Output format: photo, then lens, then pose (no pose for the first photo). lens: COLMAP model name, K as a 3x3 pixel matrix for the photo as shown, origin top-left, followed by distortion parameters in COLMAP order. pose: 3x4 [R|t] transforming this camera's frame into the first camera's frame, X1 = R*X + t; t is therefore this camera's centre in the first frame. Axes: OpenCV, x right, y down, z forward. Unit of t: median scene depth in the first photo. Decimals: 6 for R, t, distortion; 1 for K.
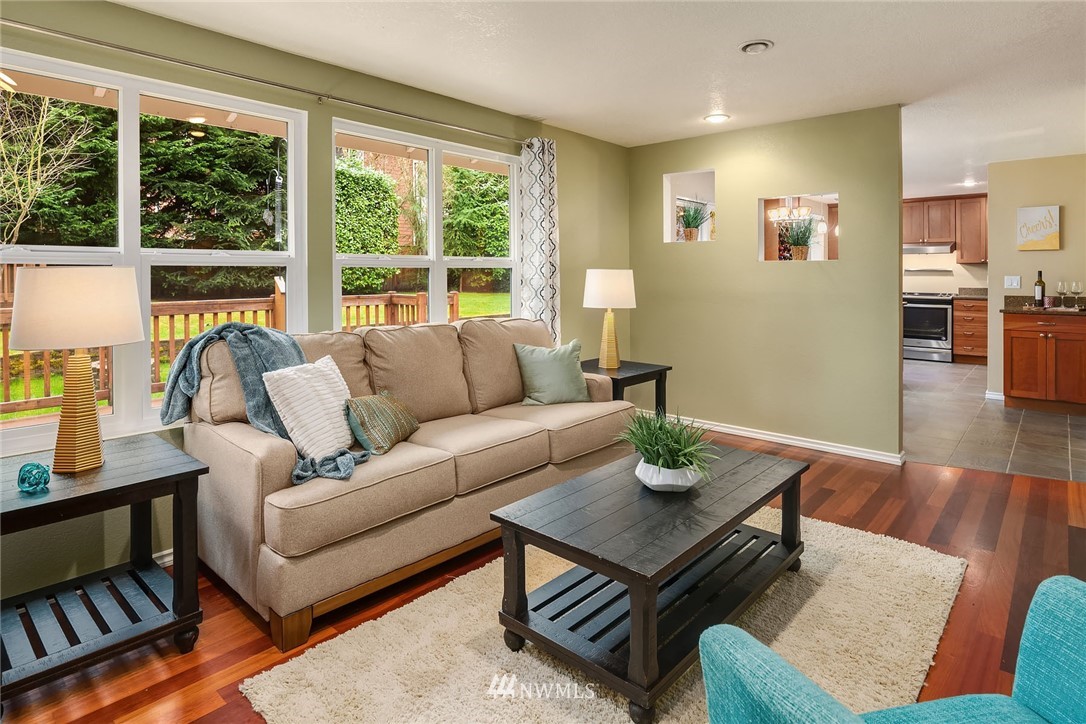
lens RADIAL K [[595.8, 0, 544.2], [0, 595.8, 270.3], [0, 0, 1]] dist [-0.001853, -0.000362]
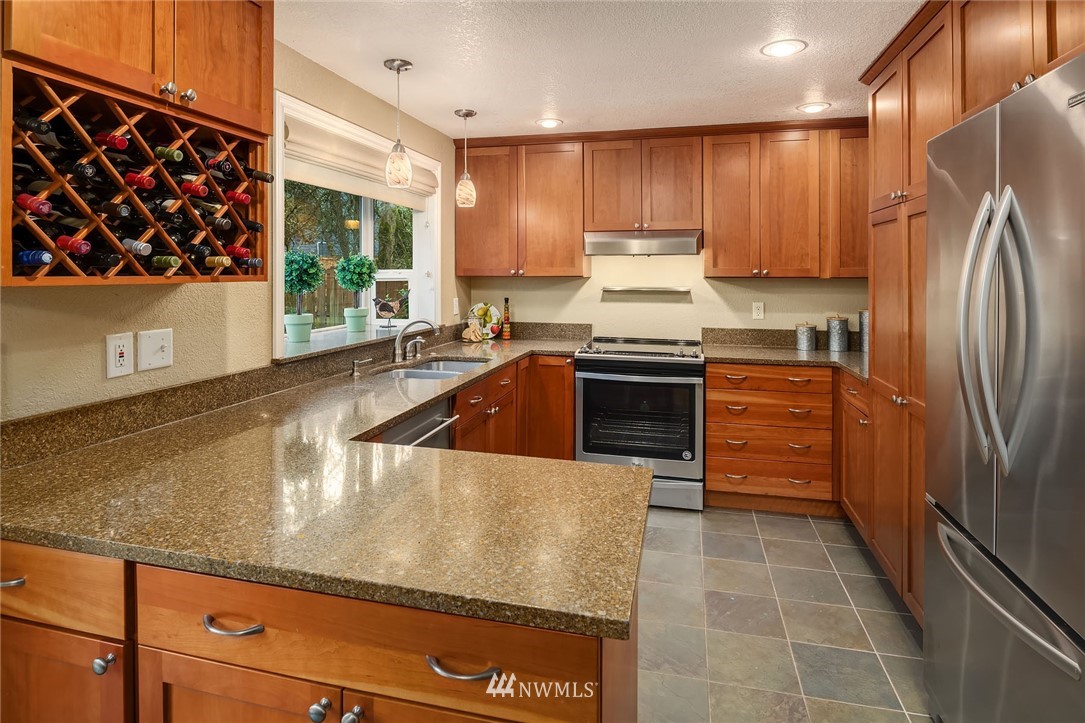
lens RADIAL K [[590.4, 0, 544.7], [0, 590.4, 275.2], [0, 0, 1]] dist [-0.001315, -0.001116]
pose [[0.884958, -0.000208, 0.465672, 0.387257], [-0.002862, 0.999979, 0.005885, -0.016155], [-0.465663, -0.006541, 0.884938, 0.679095]]
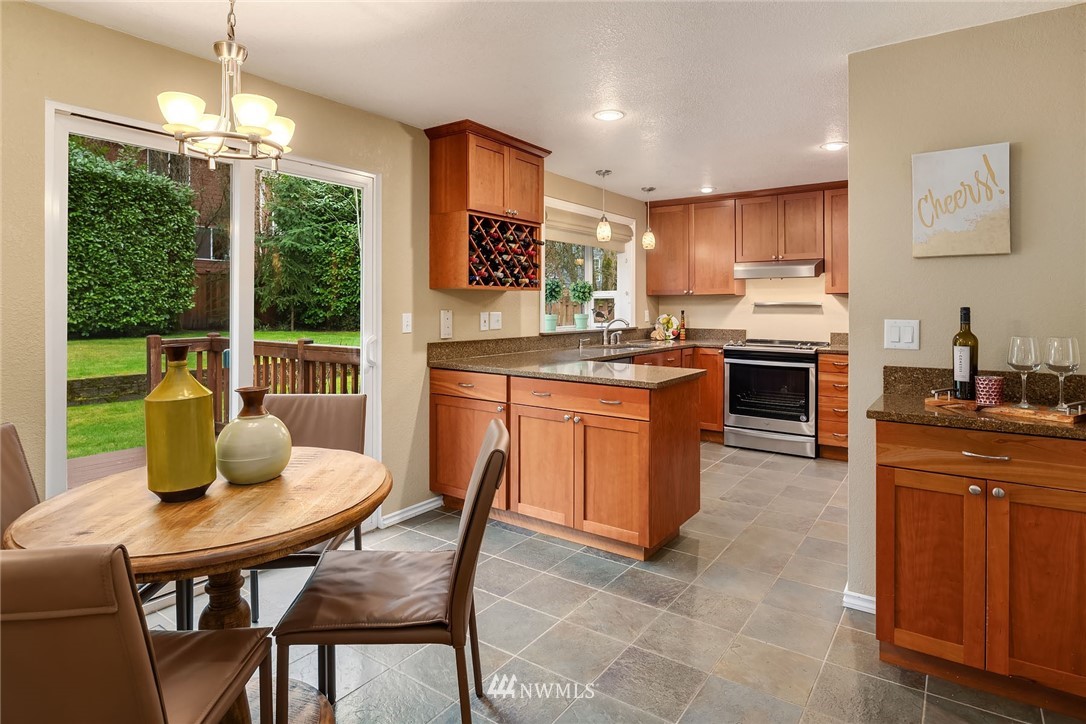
lens RADIAL K [[595.1, 0, 544.9], [0, 595.1, 302.1], [0, 0, 1]] dist [-0.001362, -0.001439]
pose [[0.994106, 0.002352, 0.108386, 0.347119], [-0.001928, 0.999990, -0.004024, -0.000249], [-0.108394, 0.003791, 0.994101, 0.431201]]
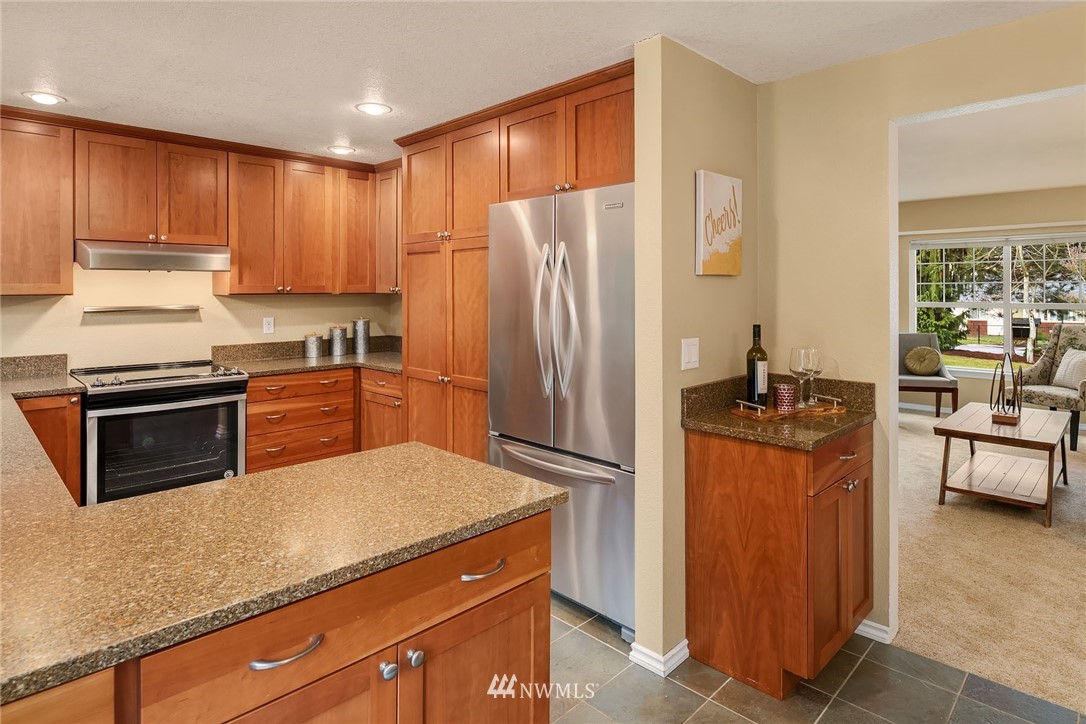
lens RADIAL K [[594.2, 0, 541.1], [0, 594.2, 282.3], [0, 0, 1]] dist [-0.004073, -0.000978]
pose [[0.059127, 0.010921, 0.998191, 0.266942], [-0.000824, 0.999940, -0.010891, -0.016543], [-0.998250, -0.000178, 0.059132, 0.760244]]
